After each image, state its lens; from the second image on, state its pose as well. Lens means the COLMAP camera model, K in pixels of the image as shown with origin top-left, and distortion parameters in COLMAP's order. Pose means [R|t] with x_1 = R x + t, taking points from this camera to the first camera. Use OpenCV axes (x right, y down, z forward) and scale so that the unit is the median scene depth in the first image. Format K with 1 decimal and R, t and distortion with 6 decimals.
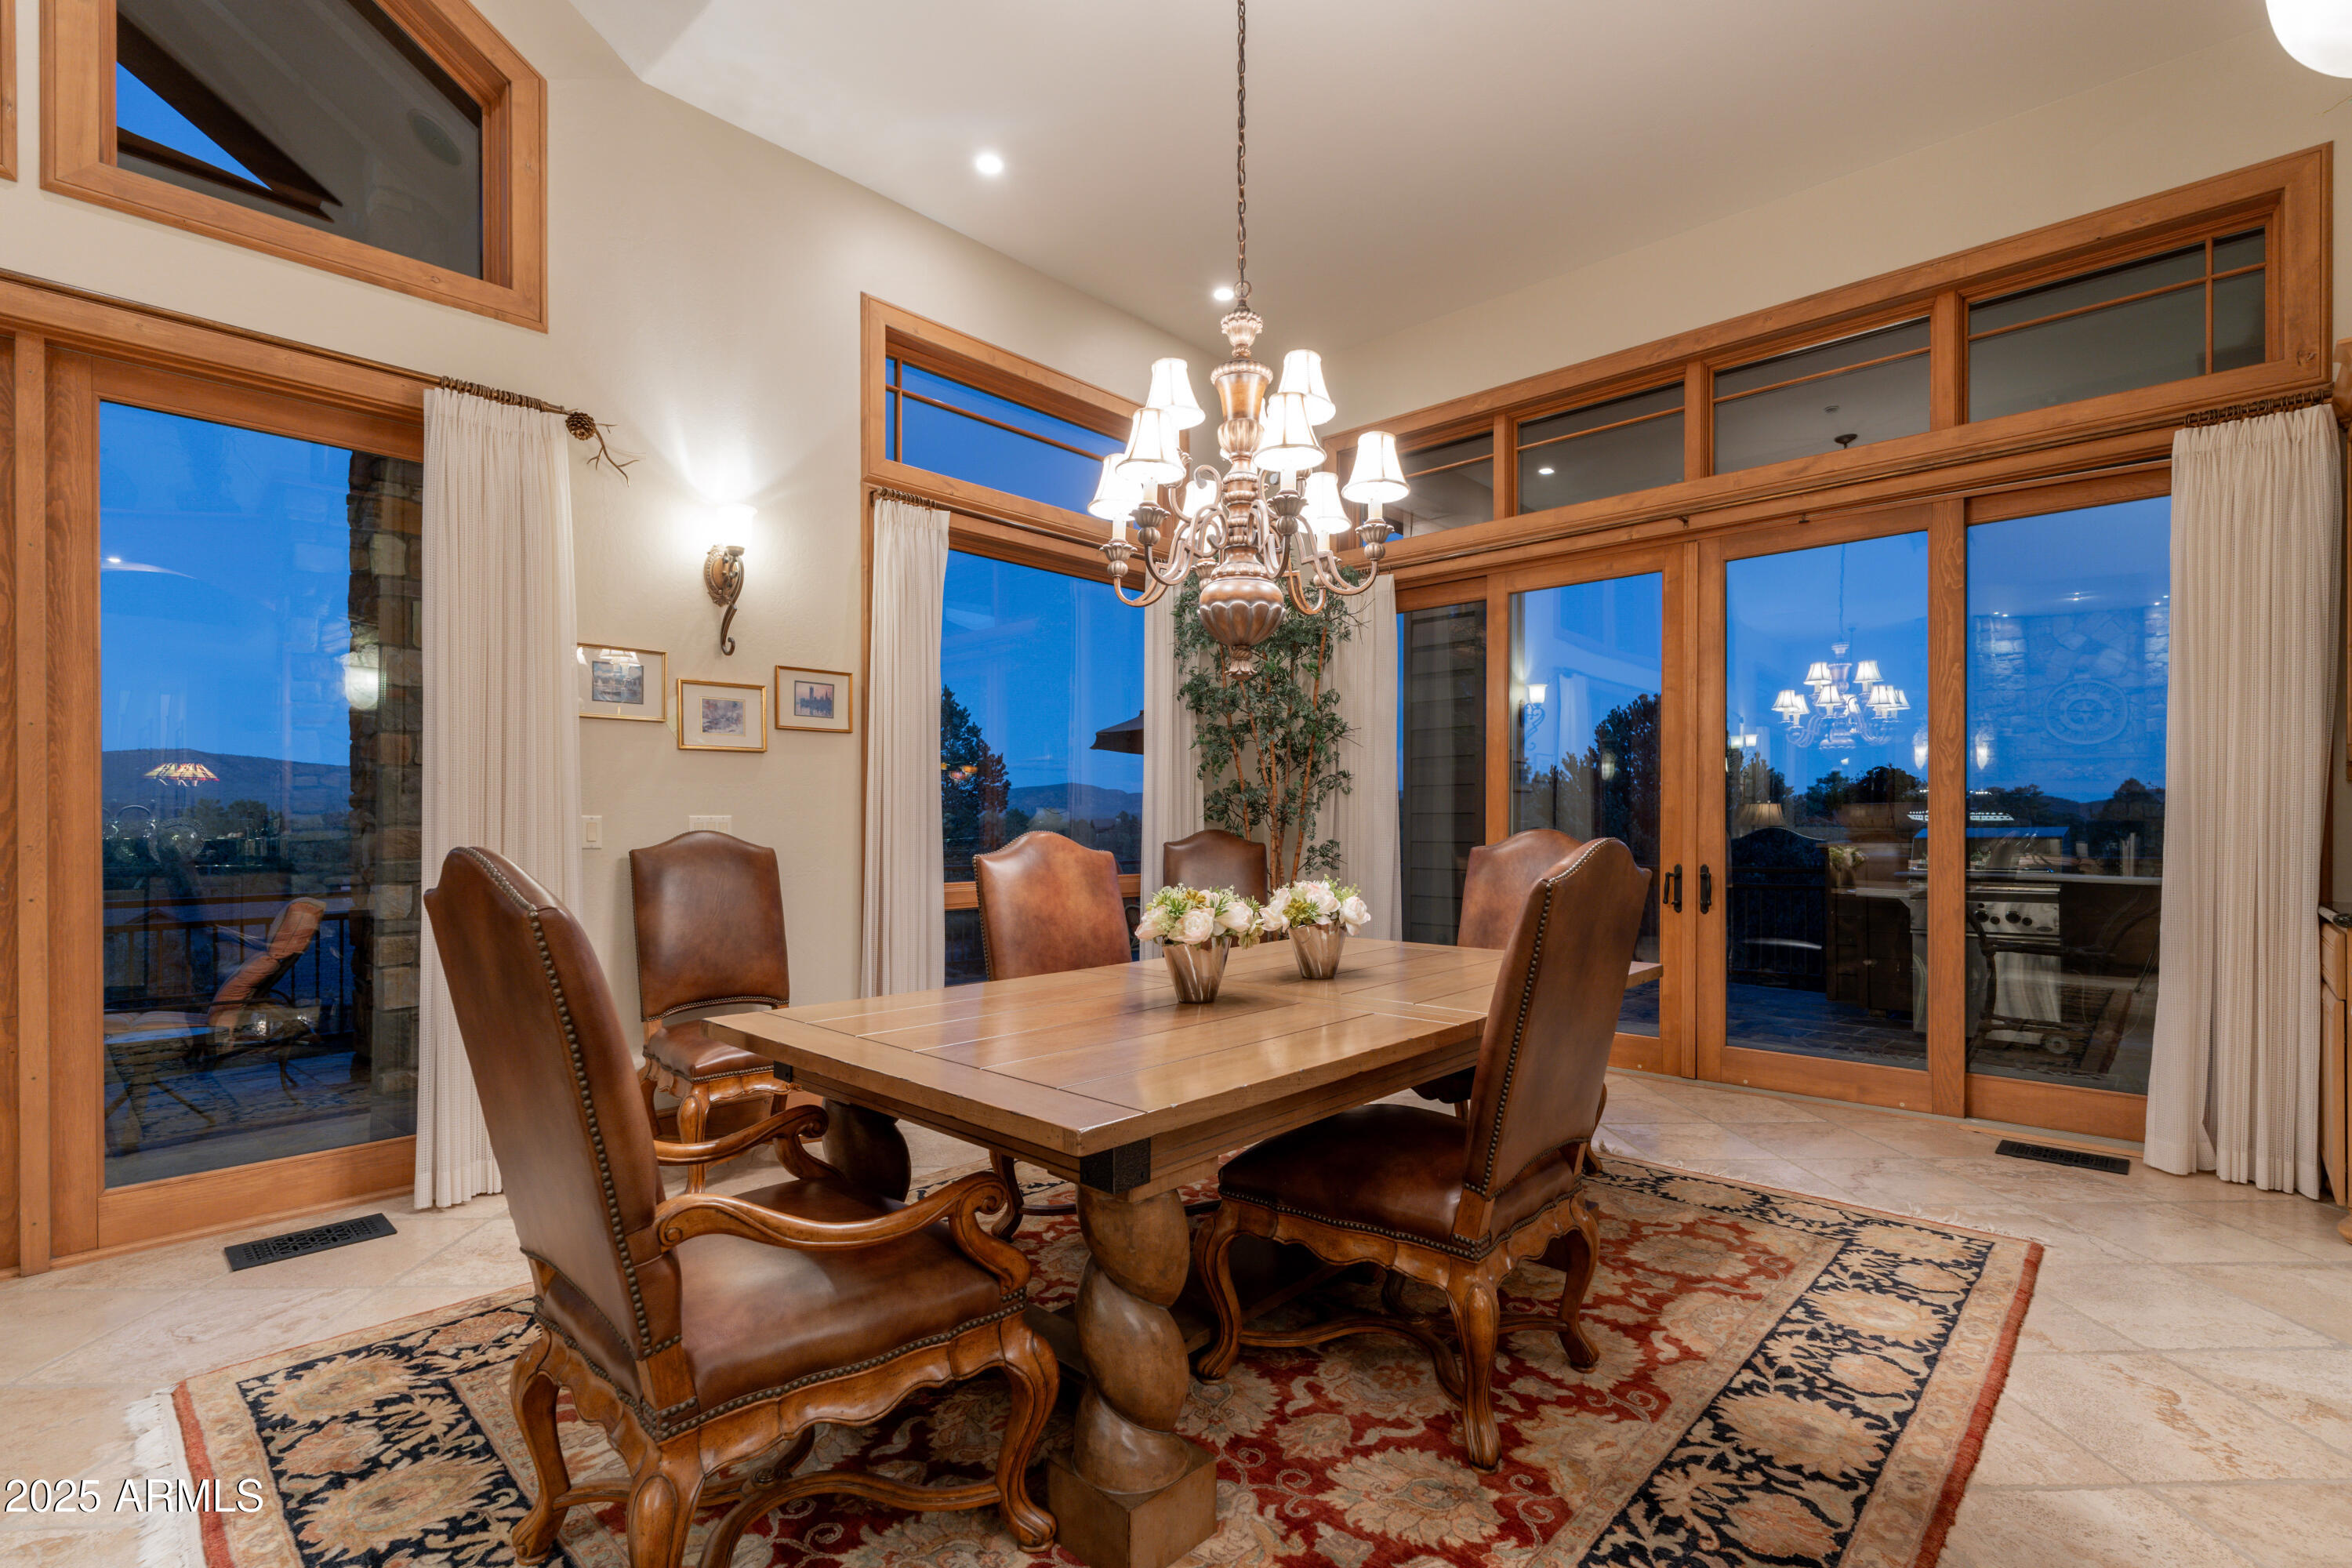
lens RADIAL K [[1093.1, 0, 1191.7], [0, 1093.1, 829.6], [0, 0, 1]] dist [-0.003800, -0.001027]
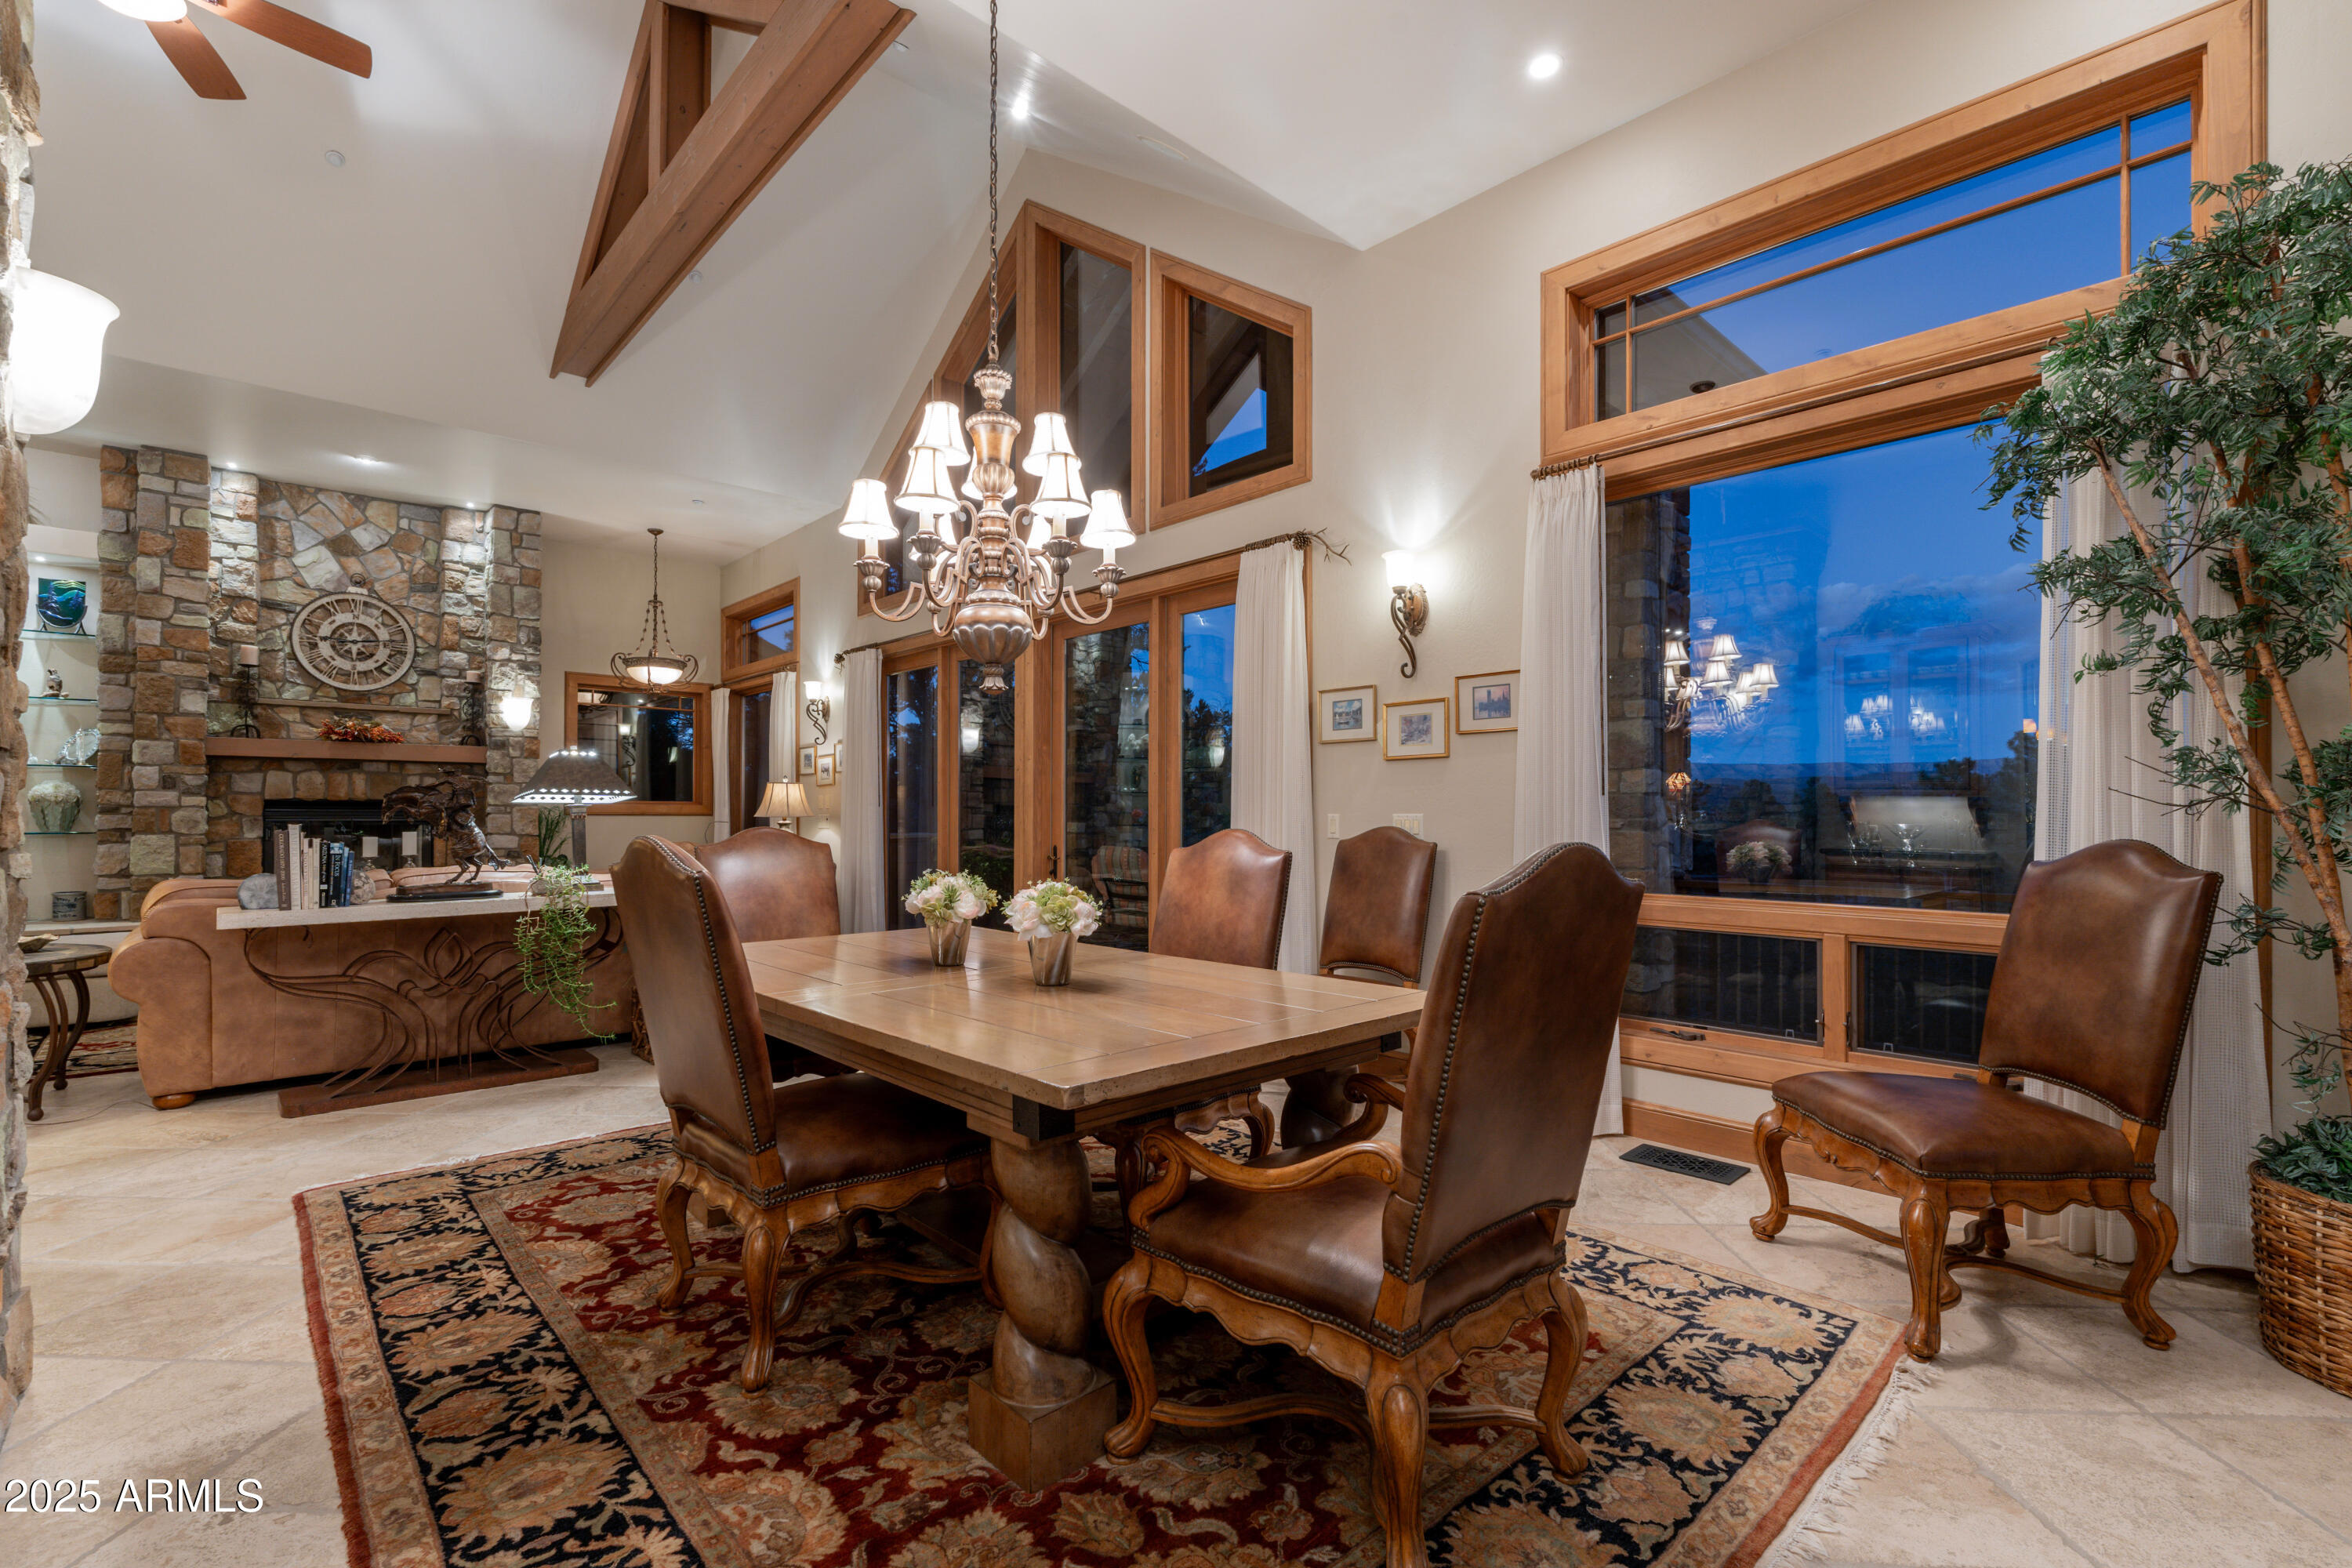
lens RADIAL K [[1044.8, 0, 1155.2], [0, 1044.8, 807.3], [0, 0, 1]] dist [-0.001372, -0.001766]
pose [[-0.097295, -0.006009, -0.995237, 1.055278], [-0.009223, 0.999944, -0.005135, -0.016795], [0.995213, 0.008679, -0.097345, 1.220340]]
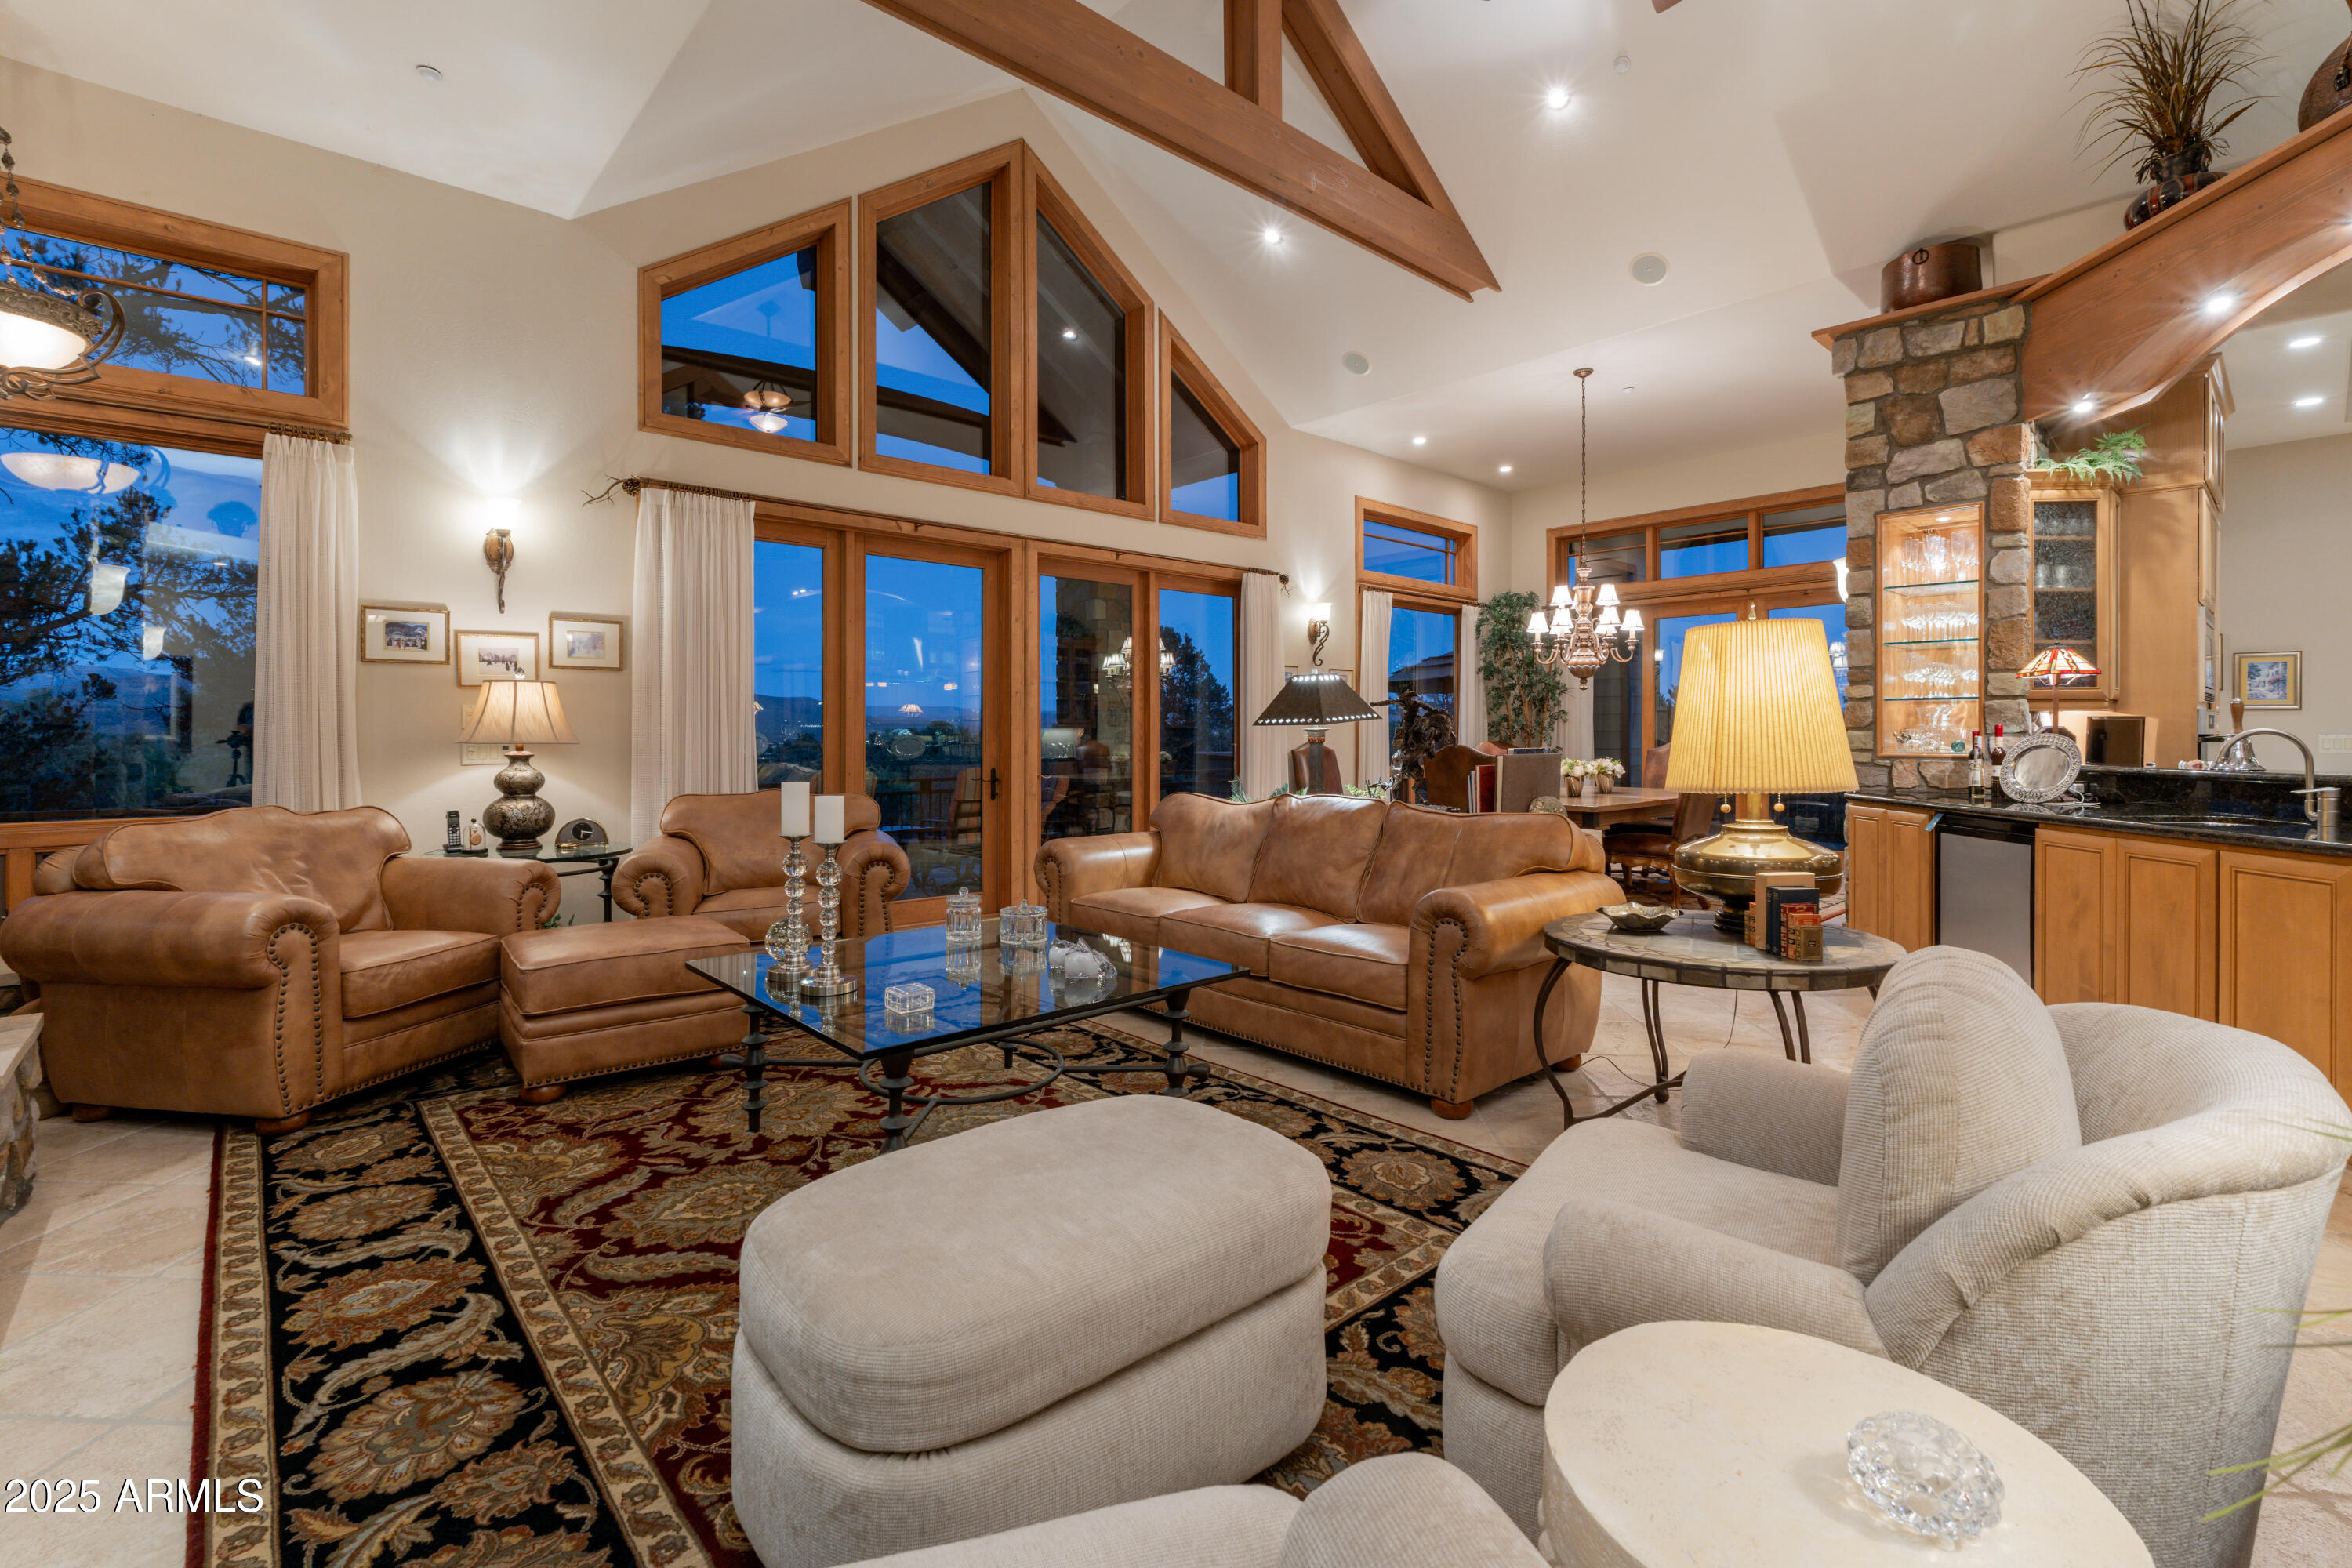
lens RADIAL K [[1044.8, 0, 1194.9], [0, 1044.8, 738.2], [0, 0, 1]] dist [-0.001372, -0.001766]
pose [[0.996485, -0.002875, -0.083725, -0.729033], [0.002482, 0.999985, -0.004798, 0.005459], [0.083737, 0.004573, 0.996477, -1.802330]]
